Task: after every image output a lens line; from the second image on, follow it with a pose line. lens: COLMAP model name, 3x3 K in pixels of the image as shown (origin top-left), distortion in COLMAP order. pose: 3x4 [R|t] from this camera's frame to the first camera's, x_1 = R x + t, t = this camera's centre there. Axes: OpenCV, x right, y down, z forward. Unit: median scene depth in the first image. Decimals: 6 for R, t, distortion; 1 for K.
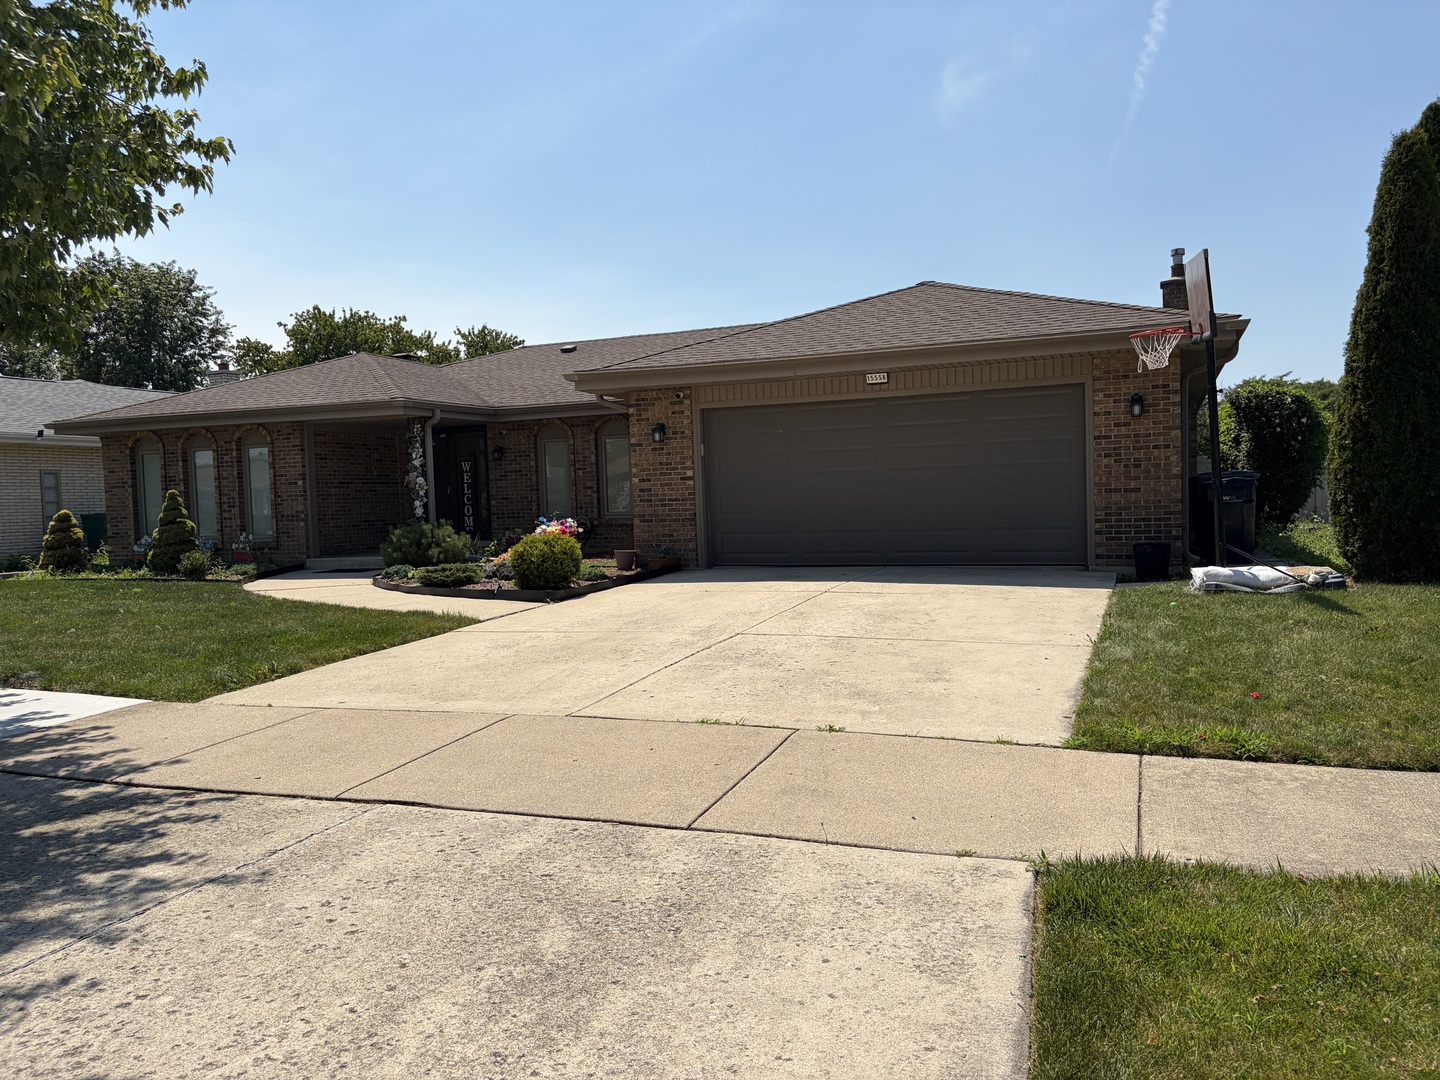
lens RADIAL K [[1080.0, 0, 720.0], [0, 1080.0, 540.0], [0, 0, 1]] dist [0.067027, -0.107313]
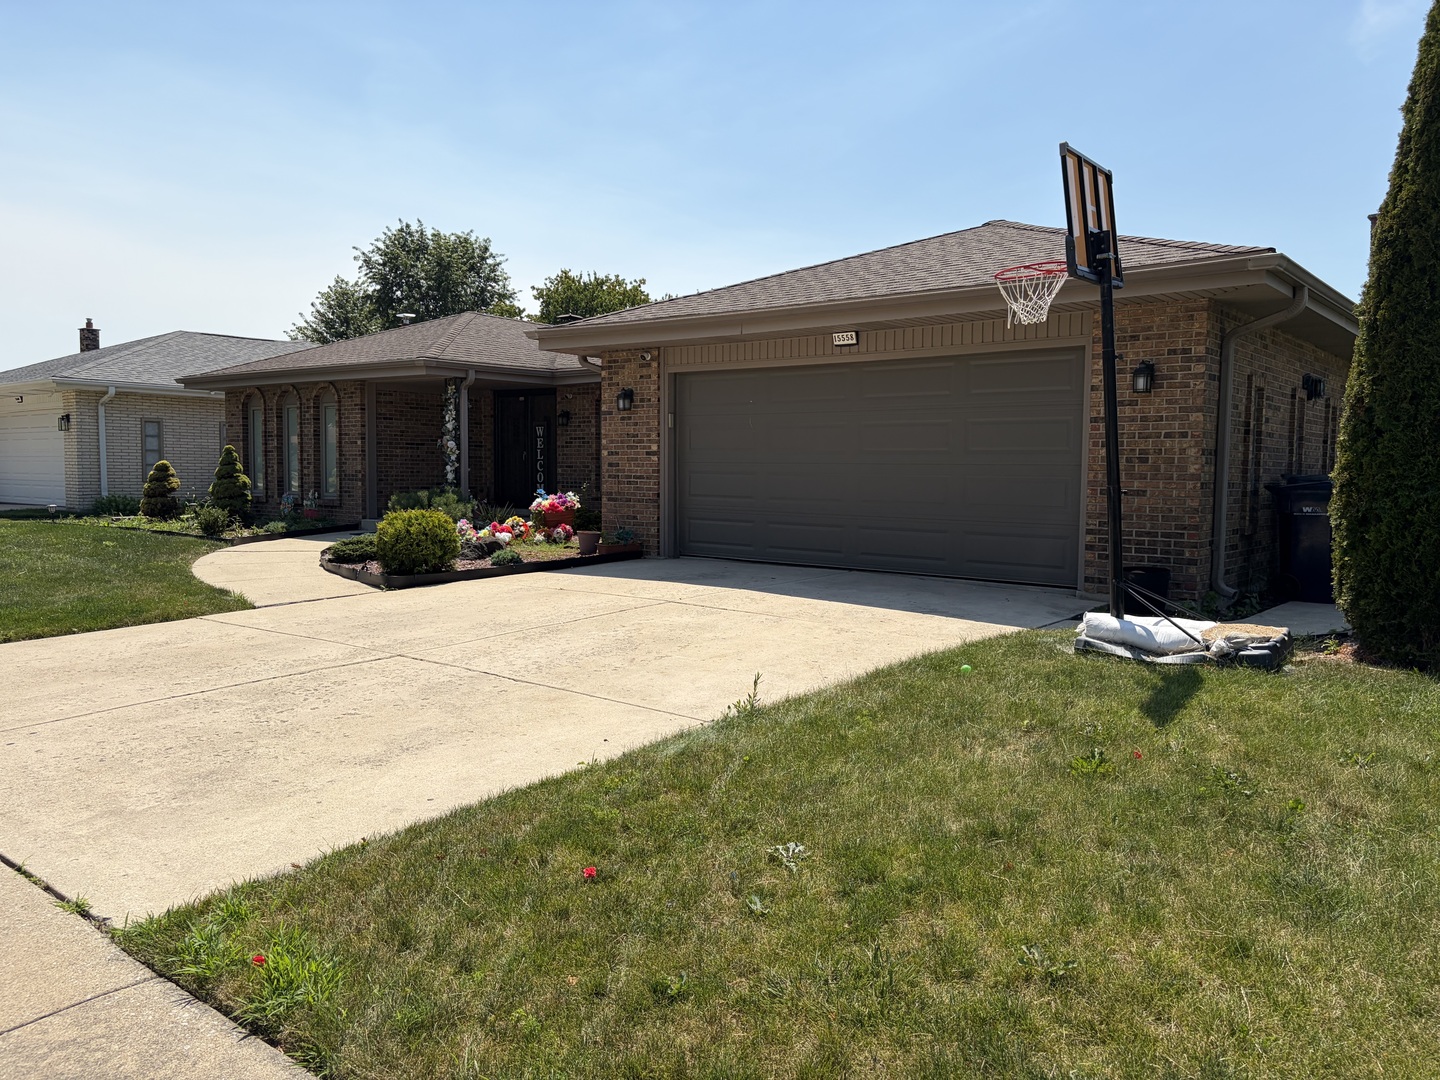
lens RADIAL K [[1080.0, 0, 720.0], [0, 1080.0, 540.0], [0, 0, 1]] dist [0.067027, -0.107313]
pose [[0.955434, 0.060959, -0.288843, 0.250541], [-0.052104, 0.997909, 0.038254, -0.021262], [0.290571, -0.021499, 0.956612, 0.164754]]
